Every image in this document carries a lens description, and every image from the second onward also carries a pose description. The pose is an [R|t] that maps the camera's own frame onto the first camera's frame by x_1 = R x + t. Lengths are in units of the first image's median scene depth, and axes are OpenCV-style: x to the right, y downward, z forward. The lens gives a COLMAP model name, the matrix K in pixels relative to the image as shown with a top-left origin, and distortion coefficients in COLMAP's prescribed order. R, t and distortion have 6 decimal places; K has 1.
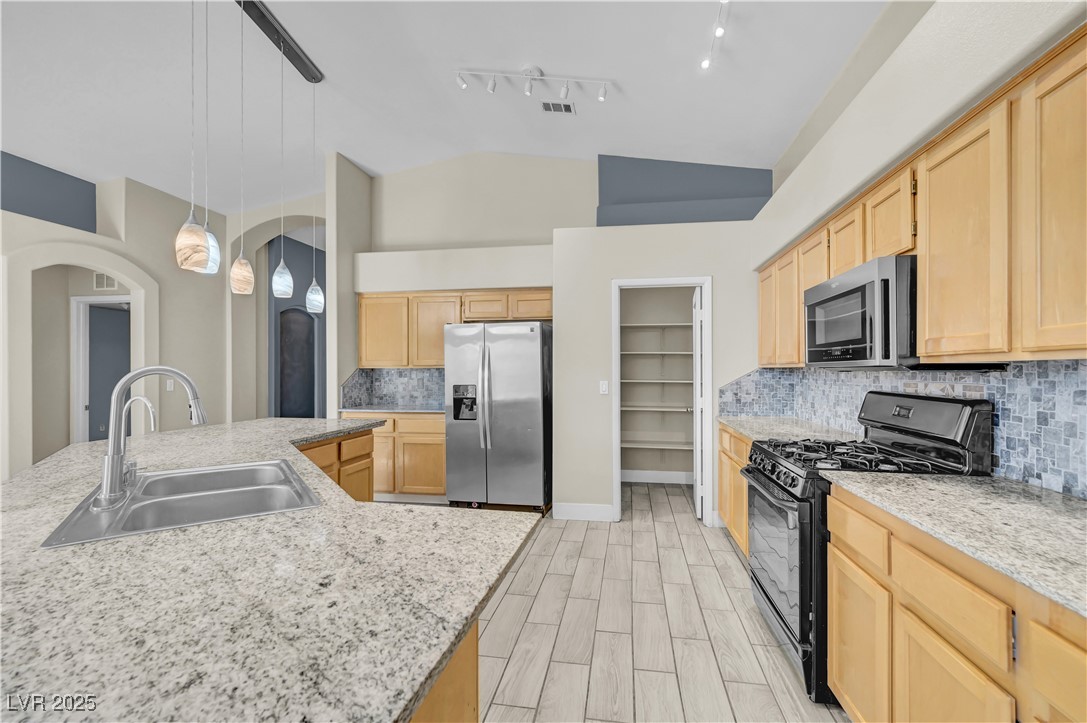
lens RADIAL K [[482.2, 0, 544.4], [0, 482.2, 367.6], [0, 0, 1]] dist [0.001938, 0.000859]
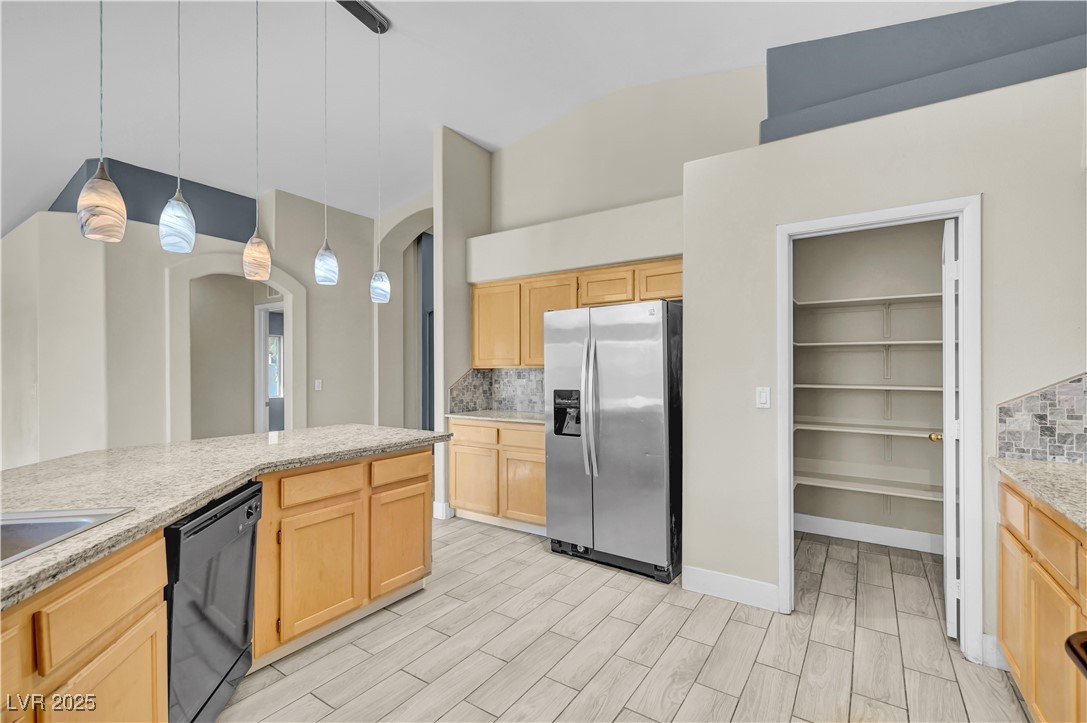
lens RADIAL K [[482.2, 0, 542.4], [0, 482.2, 370.1], [0, 0, 1]] dist [0.001938, 0.000859]
pose [[0.915424, -0.000411, -0.402490, 0.102368], [0.002621, 0.999984, 0.004941, 0.000692], [0.402481, -0.005578, 0.915411, 0.272556]]
